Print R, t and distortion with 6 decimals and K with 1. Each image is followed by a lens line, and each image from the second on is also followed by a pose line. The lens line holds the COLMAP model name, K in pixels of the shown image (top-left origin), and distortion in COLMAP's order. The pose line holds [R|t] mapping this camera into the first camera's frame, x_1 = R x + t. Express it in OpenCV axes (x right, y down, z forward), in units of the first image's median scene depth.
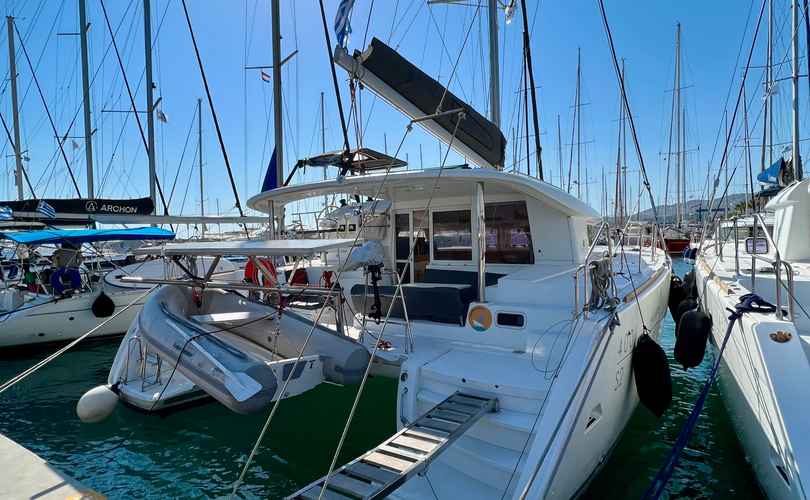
lens RADIAL K [[436.0, 0, 408.8], [0, 436.0, 243.0], [0, 0, 1]] dist [-0.010205, -0.002622]
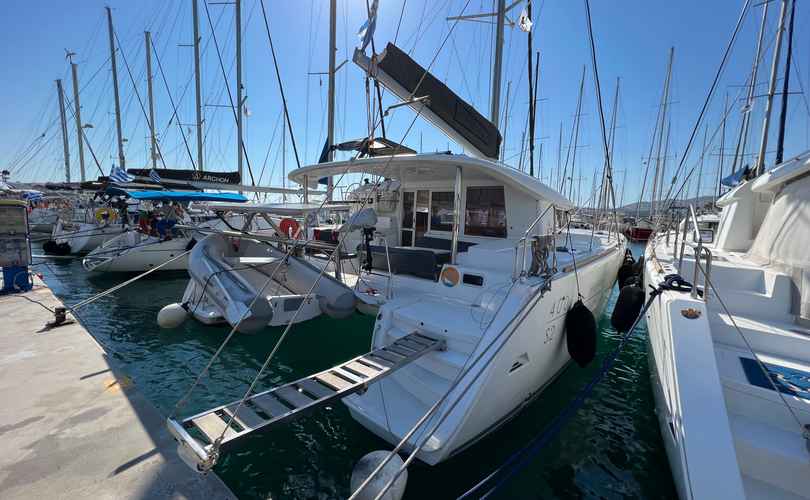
lens RADIAL K [[325.4, 0, 405.1], [0, 325.4, 249.5], [0, 0, 1]] dist [-0.011799, -0.000520]
pose [[0.993144, 0.072287, -0.091864, 0.100111], [-0.062976, 0.992942, 0.100497, 0.007341], [0.098481, -0.094023, 0.990687, 0.057387]]
